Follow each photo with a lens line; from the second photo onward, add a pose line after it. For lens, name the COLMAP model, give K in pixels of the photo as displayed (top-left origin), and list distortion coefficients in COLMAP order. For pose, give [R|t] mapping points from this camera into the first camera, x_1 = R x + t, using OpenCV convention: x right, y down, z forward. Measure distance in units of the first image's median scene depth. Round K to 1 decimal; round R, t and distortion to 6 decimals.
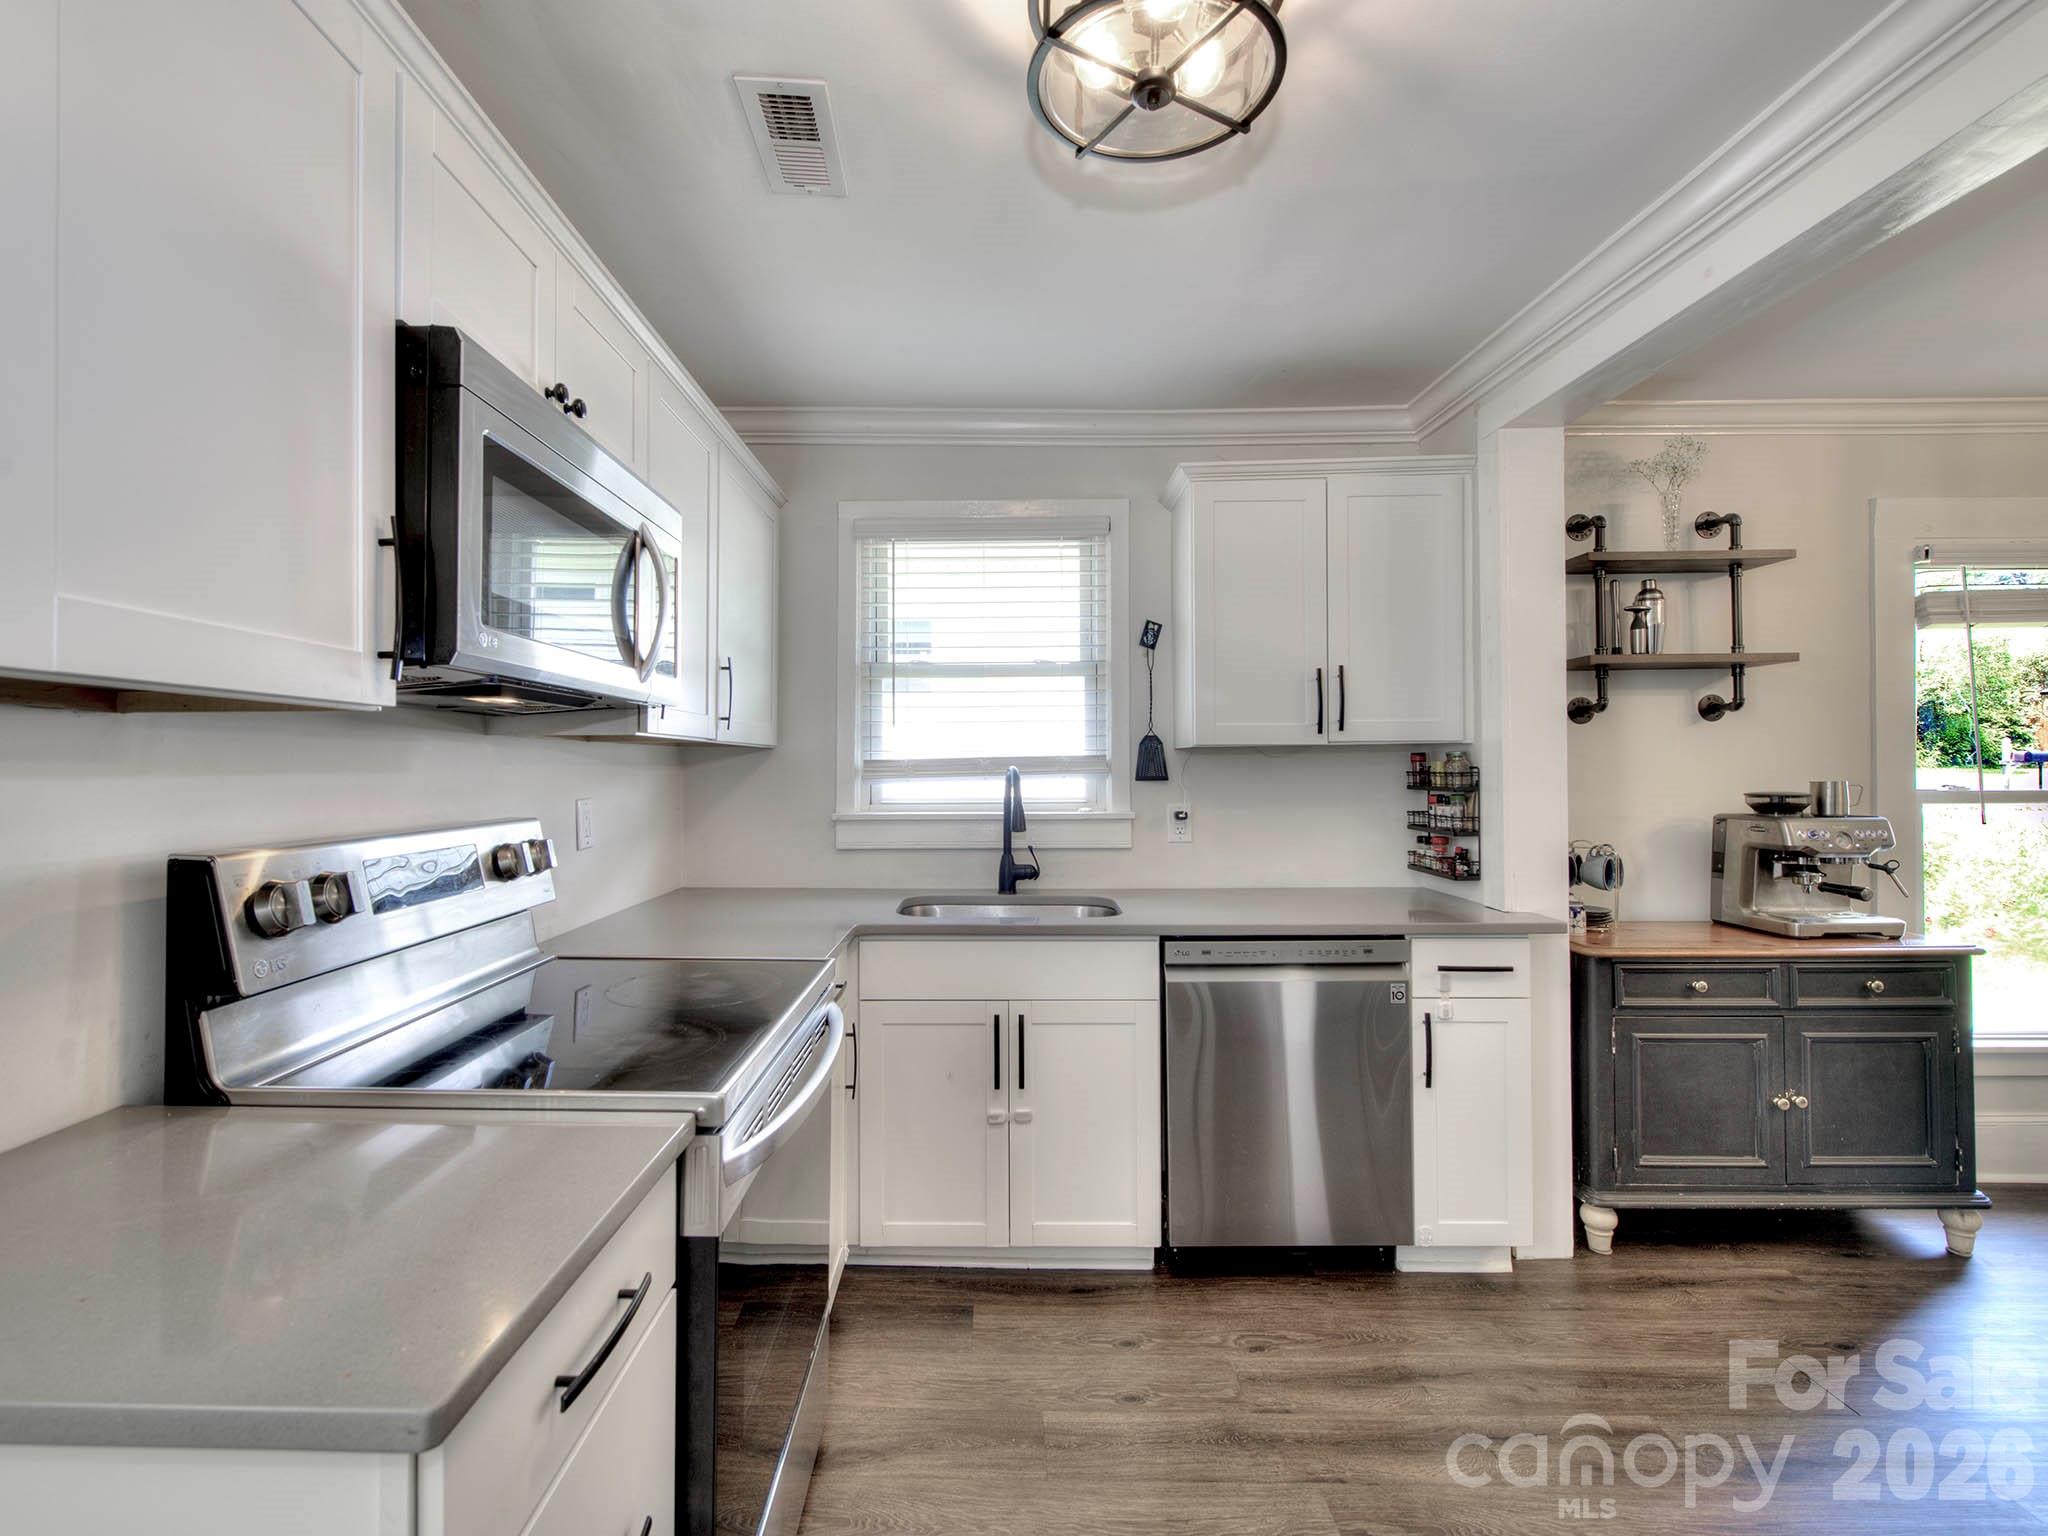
lens RADIAL K [[914.5, 0, 978.3], [0, 914.5, 755.8], [0, 0, 1]] dist [-0.000438, -0.000543]
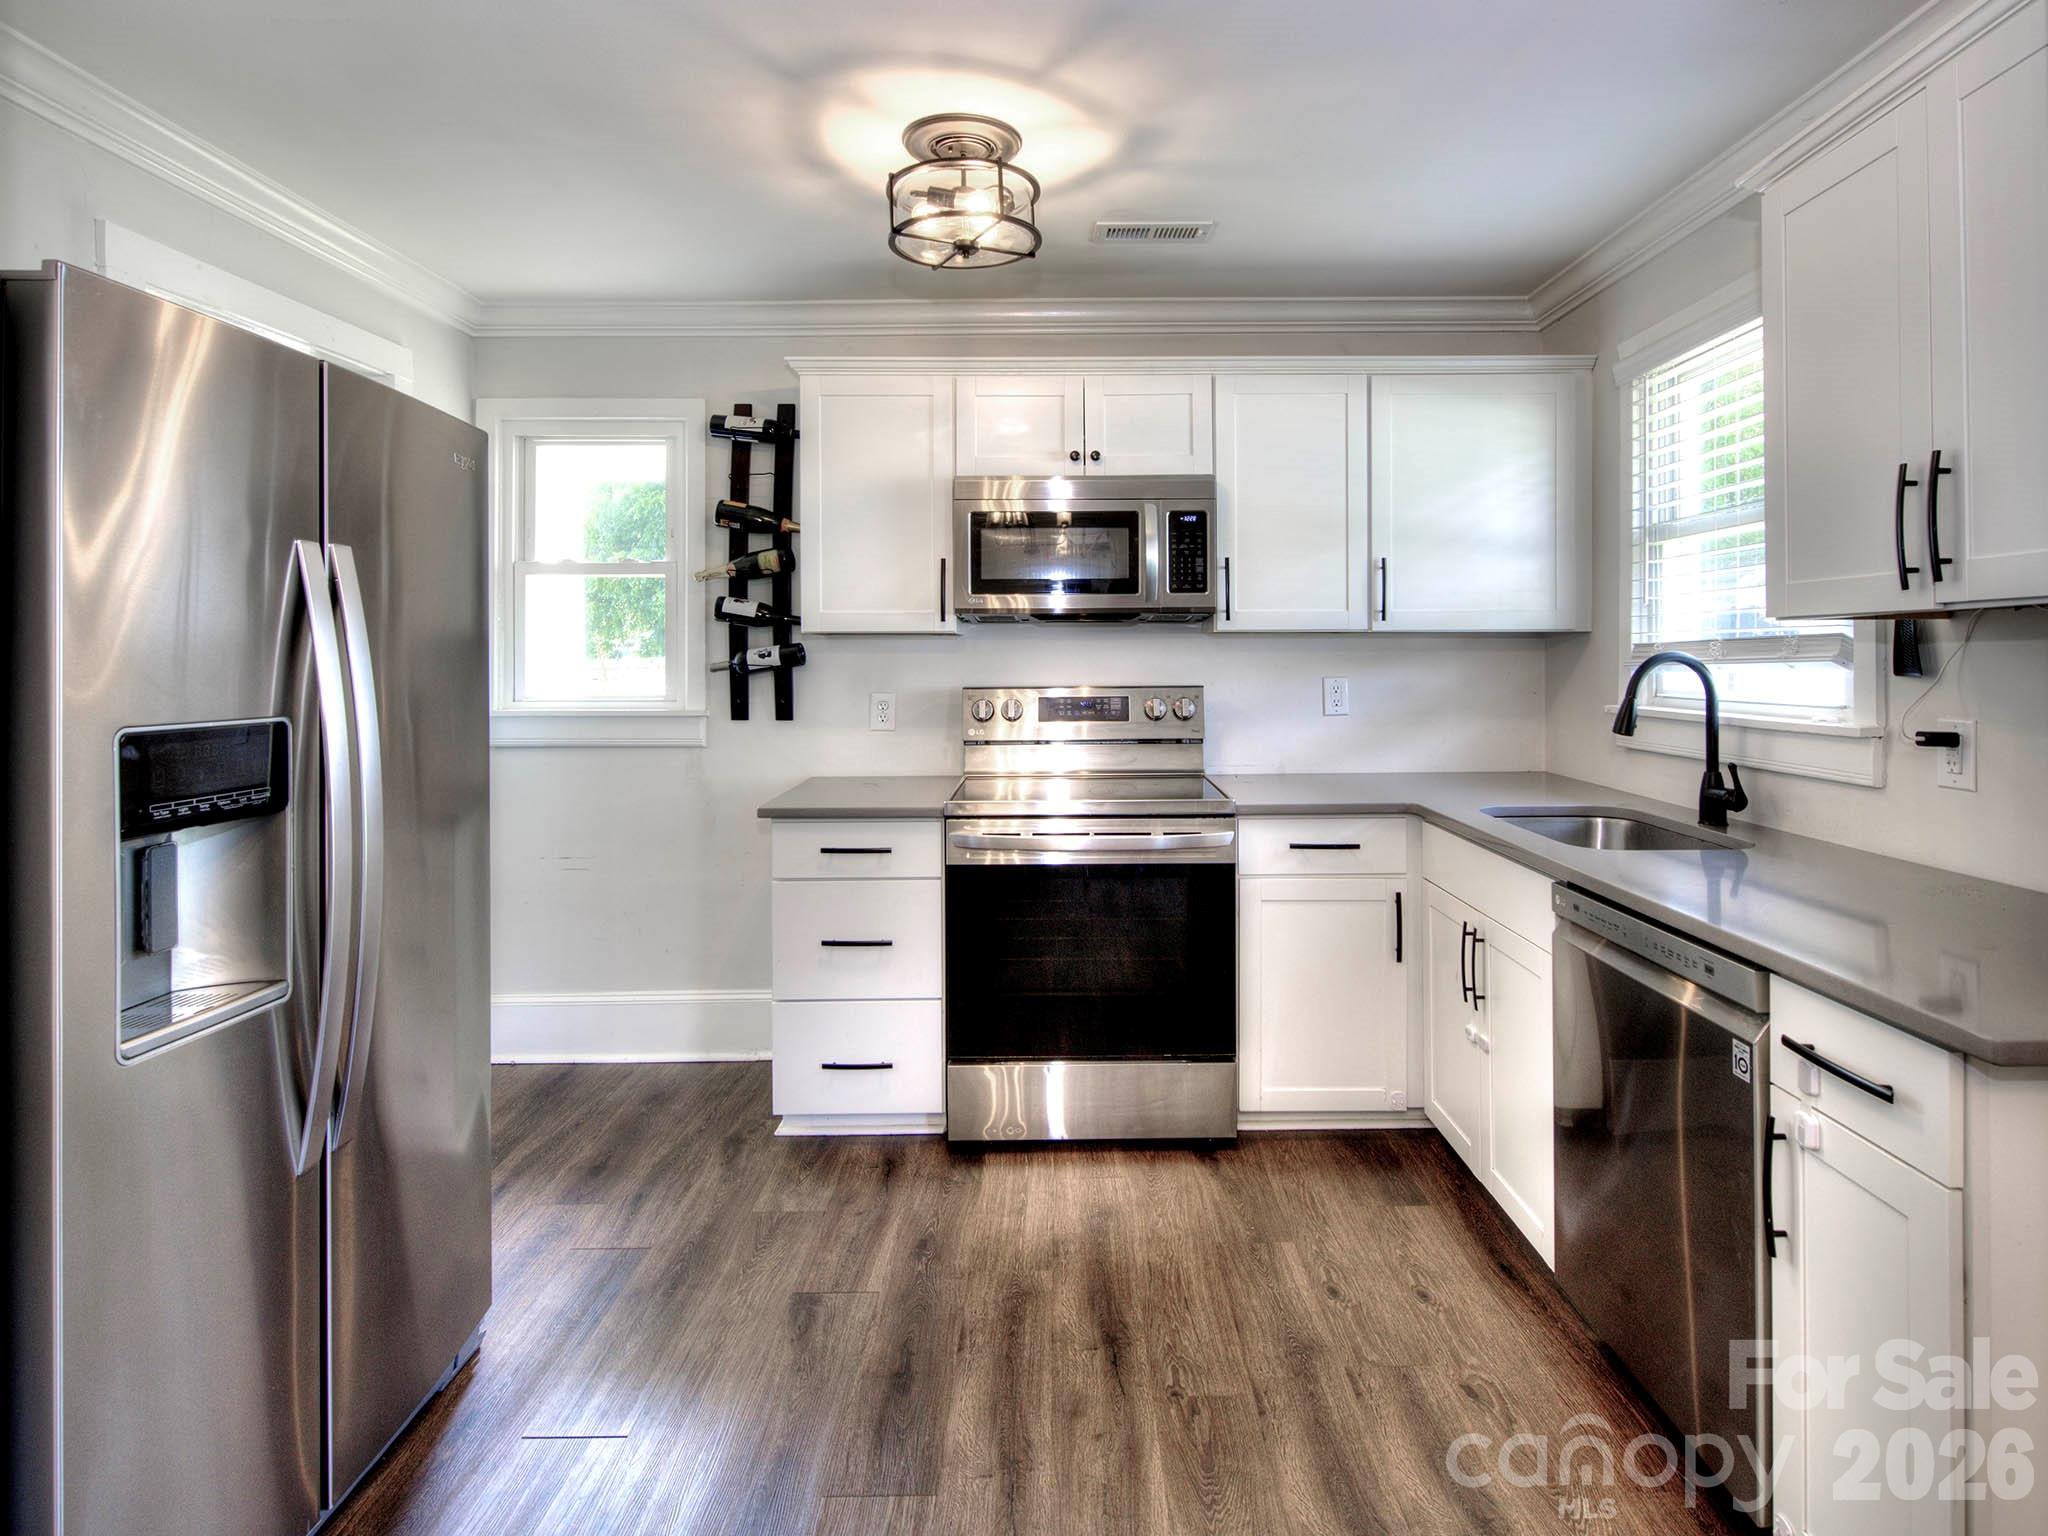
lens RADIAL K [[1082.9, 0, 1069.3], [0, 1082.9, 652.8], [0, 0, 1]] dist [-0.000531, -0.000499]
pose [[0.028754, 0.002325, -0.999584, 0.970471], [0.016870, 0.999854, 0.002811, 0.002176], [0.999444, -0.016943, 0.028711, 0.504766]]
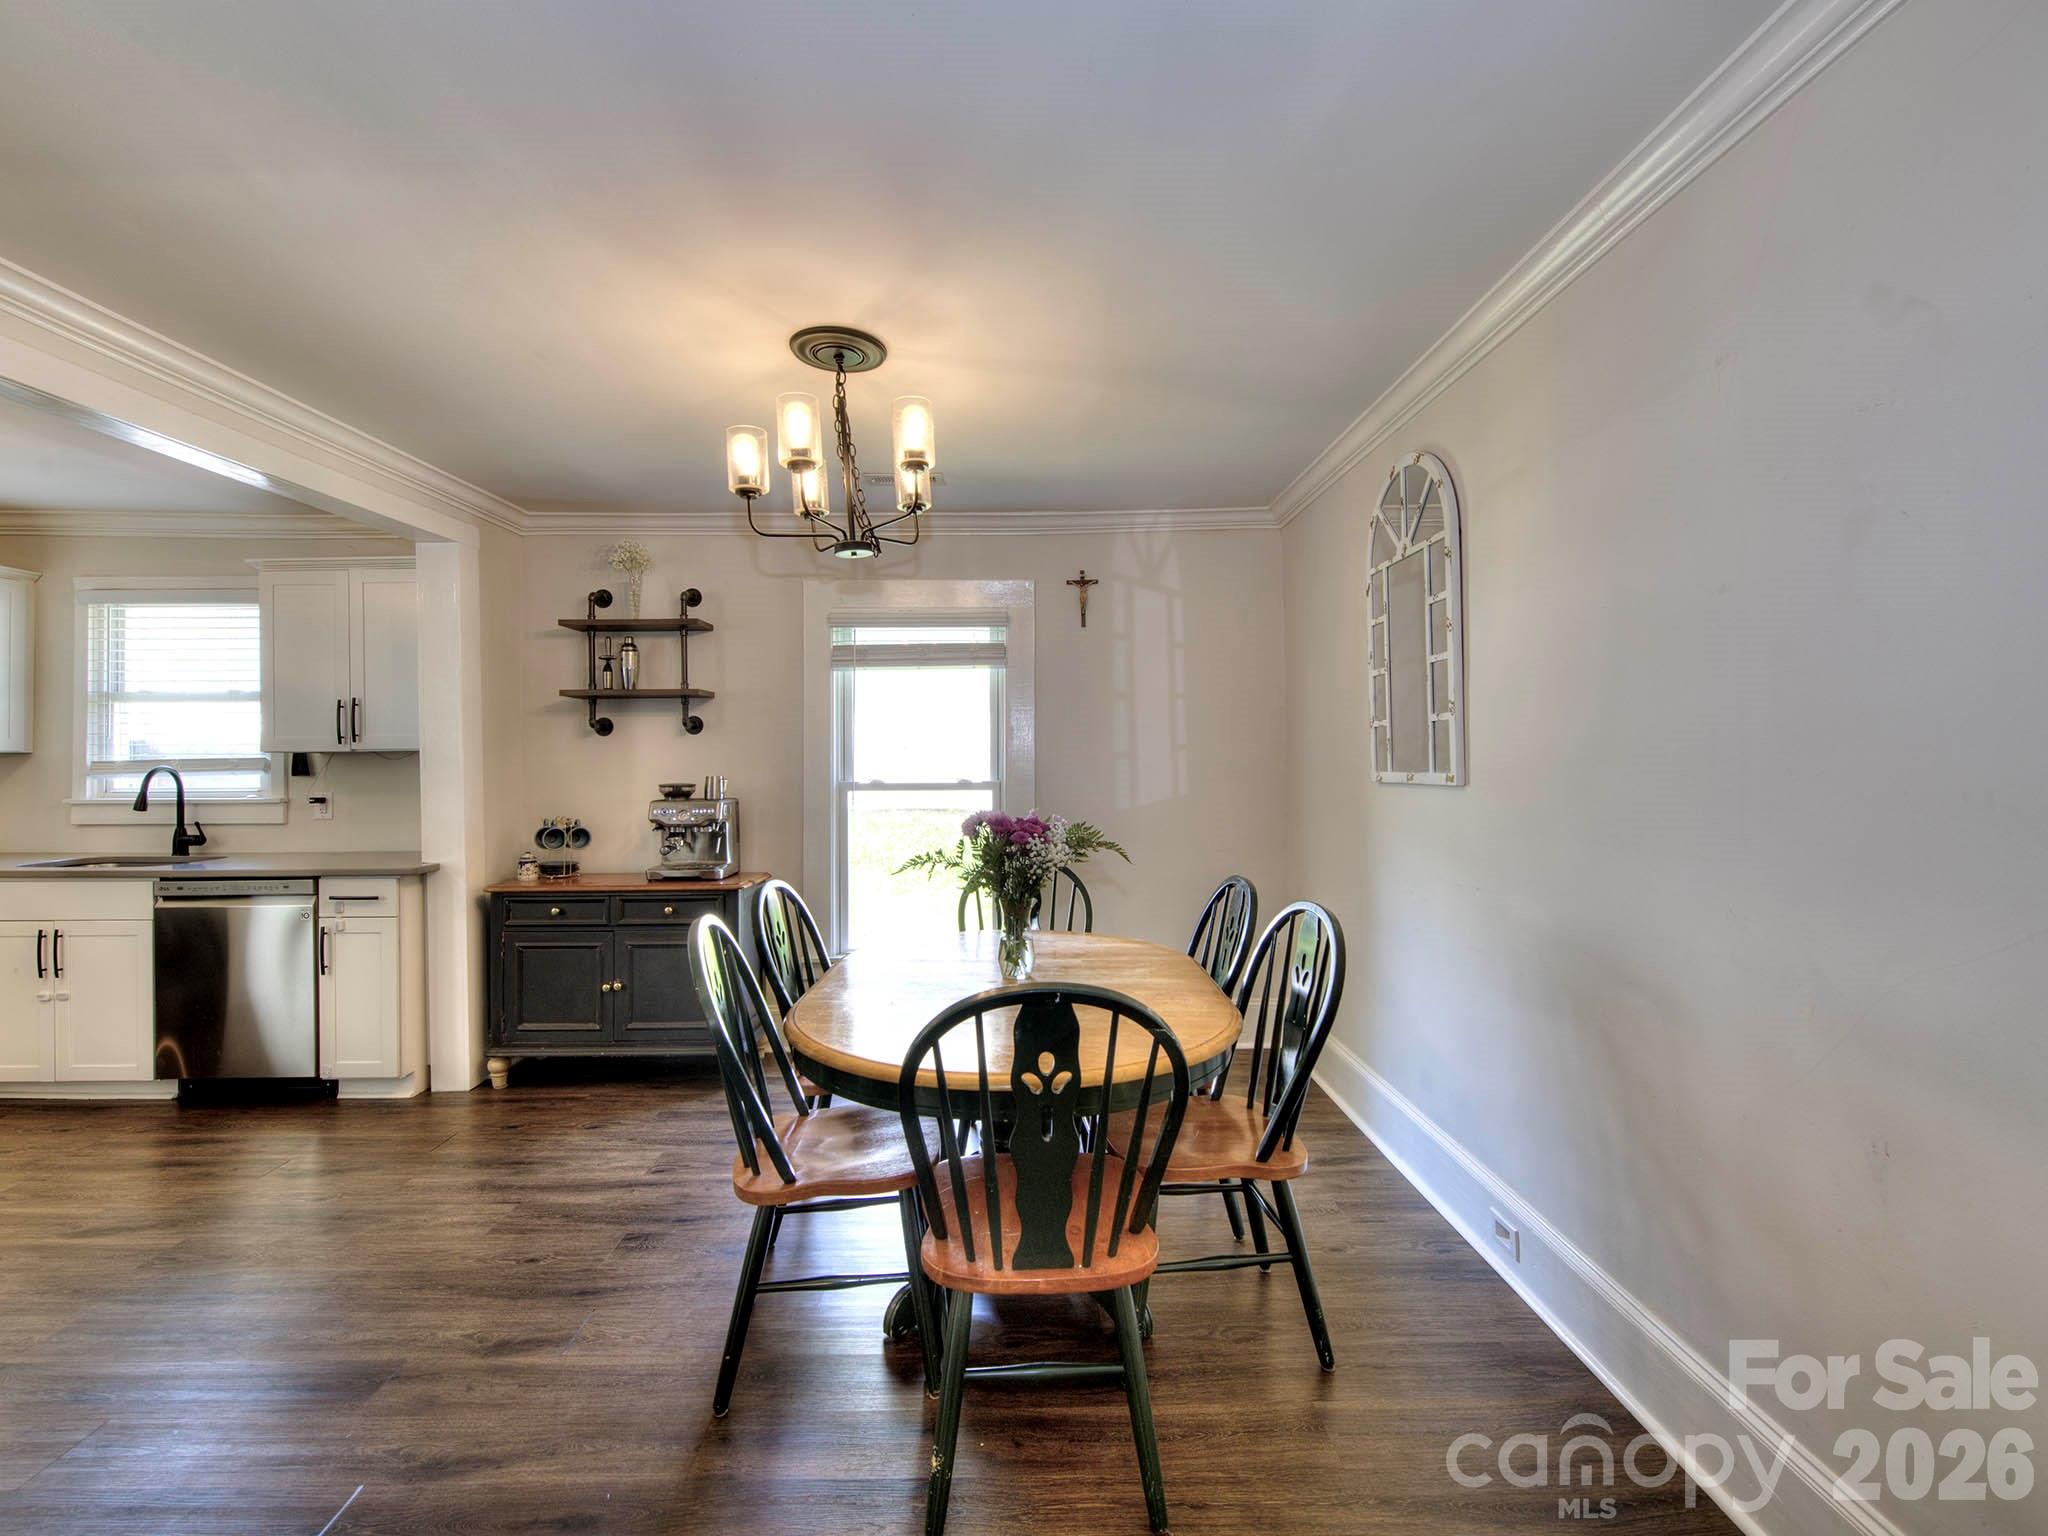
lens RADIAL K [[914.1, 0, 1020.0], [0, 914.1, 758.0], [0, 0, 1]] dist [0.007073, -0.005178]
pose [[0.999535, 0.000214, 0.030492, 1.416697], [-0.000493, 0.999958, 0.009145, -0.015717], [-0.030488, -0.009156, 0.999493, -0.505690]]
